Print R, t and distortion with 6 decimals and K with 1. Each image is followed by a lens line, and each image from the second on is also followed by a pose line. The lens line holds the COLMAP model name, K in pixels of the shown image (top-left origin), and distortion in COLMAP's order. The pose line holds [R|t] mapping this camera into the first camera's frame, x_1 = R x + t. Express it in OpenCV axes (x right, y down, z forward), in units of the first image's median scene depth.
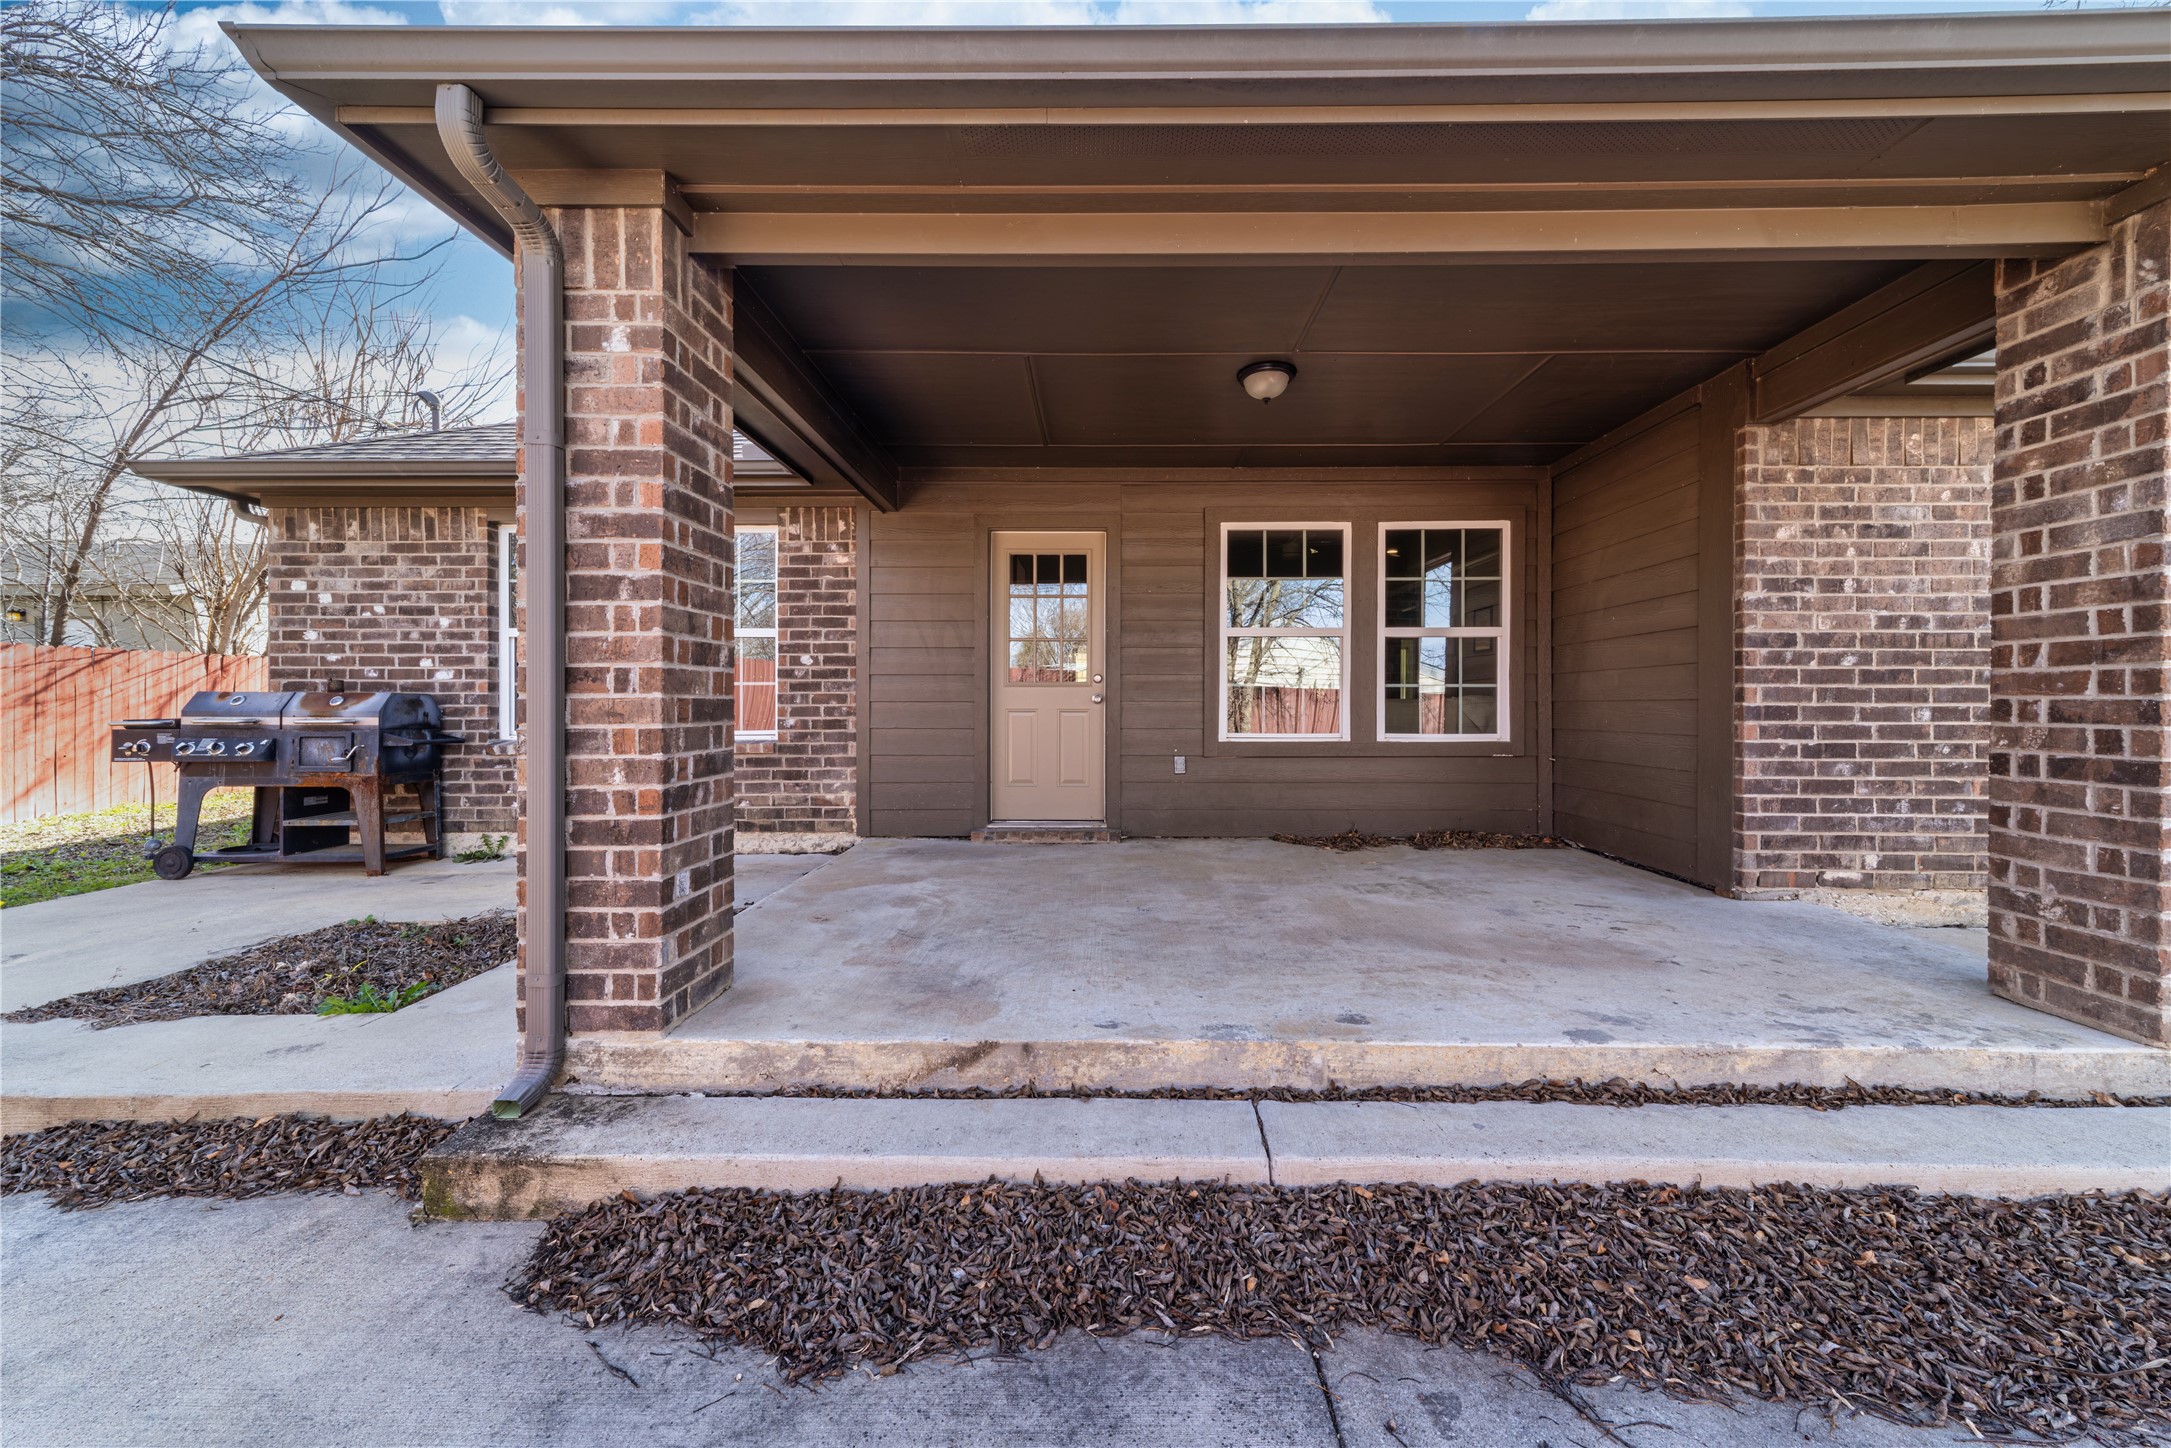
lens RADIAL K [[757.1, 0, 1091.8], [0, 757.1, 717.2], [0, 0, 1]] dist [0.001508, 0.000001]
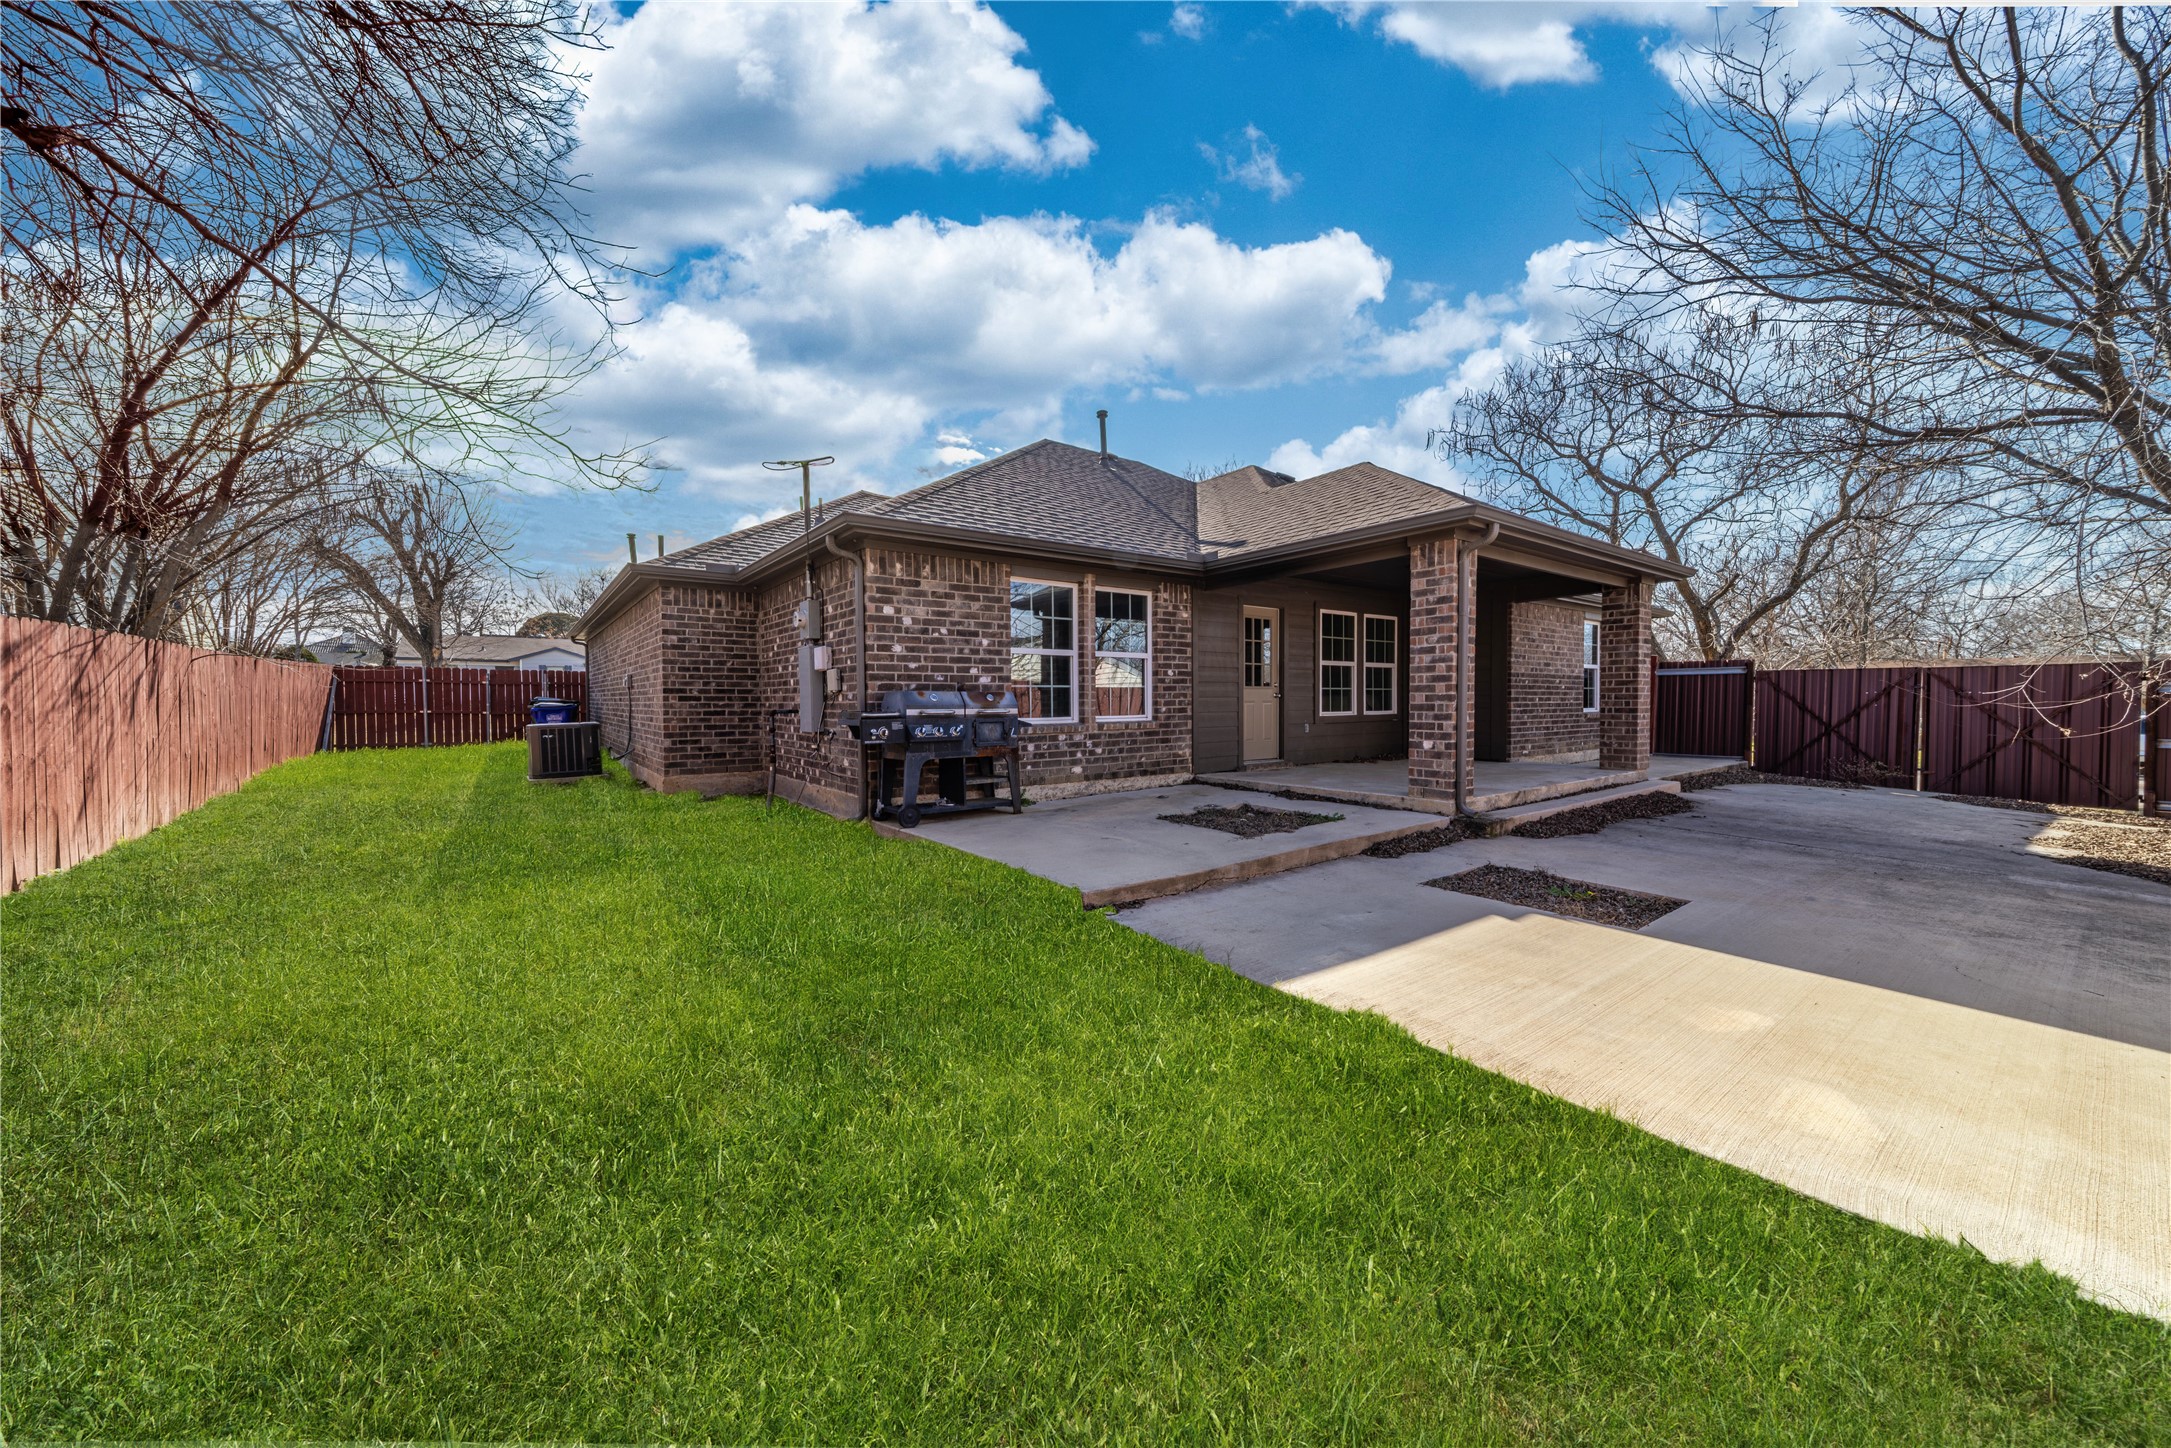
lens RADIAL K [[757.1, 0, 1075.6], [0, 757.1, 716.3], [0, 0, 1]] dist [0.001508, 0.000001]
pose [[0.798207, -0.018690, 0.602093, -2.095483], [0.019588, 0.999795, 0.005068, 0.012342], [-0.602065, 0.007749, 0.798410, -0.311282]]
